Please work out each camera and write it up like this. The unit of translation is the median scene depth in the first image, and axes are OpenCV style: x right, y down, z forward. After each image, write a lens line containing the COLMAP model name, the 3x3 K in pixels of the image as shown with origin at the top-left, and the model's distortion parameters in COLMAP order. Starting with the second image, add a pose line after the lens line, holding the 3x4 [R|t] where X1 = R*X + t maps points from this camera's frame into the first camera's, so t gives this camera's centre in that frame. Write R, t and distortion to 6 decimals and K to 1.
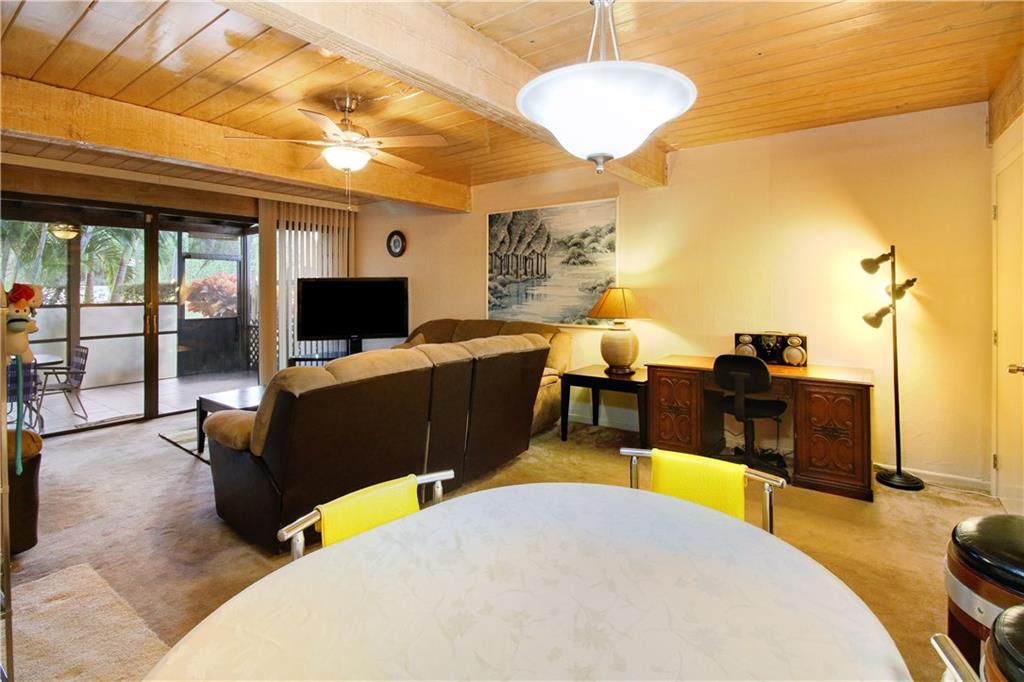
lens RADIAL K [[482.5, 0, 512.0], [0, 482.5, 294.6], [0, 0, 1]] dist [0.014199, -0.024263]
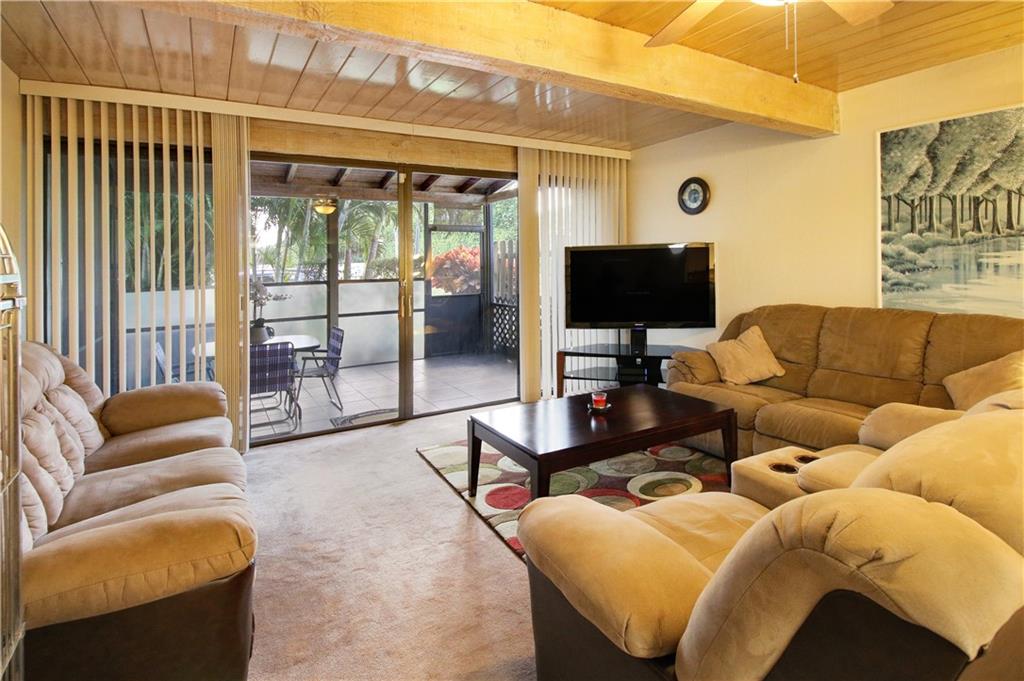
lens RADIAL K [[490.3, 0, 546.2], [0, 490.3, 266.2], [0, 0, 1]] dist [0.000094, -0.026125]
pose [[0.942307, -0.010350, -0.334590, -0.242760], [0.009814, 0.999946, -0.003292, -0.002226], [0.334606, -0.000182, 0.942358, 0.294337]]
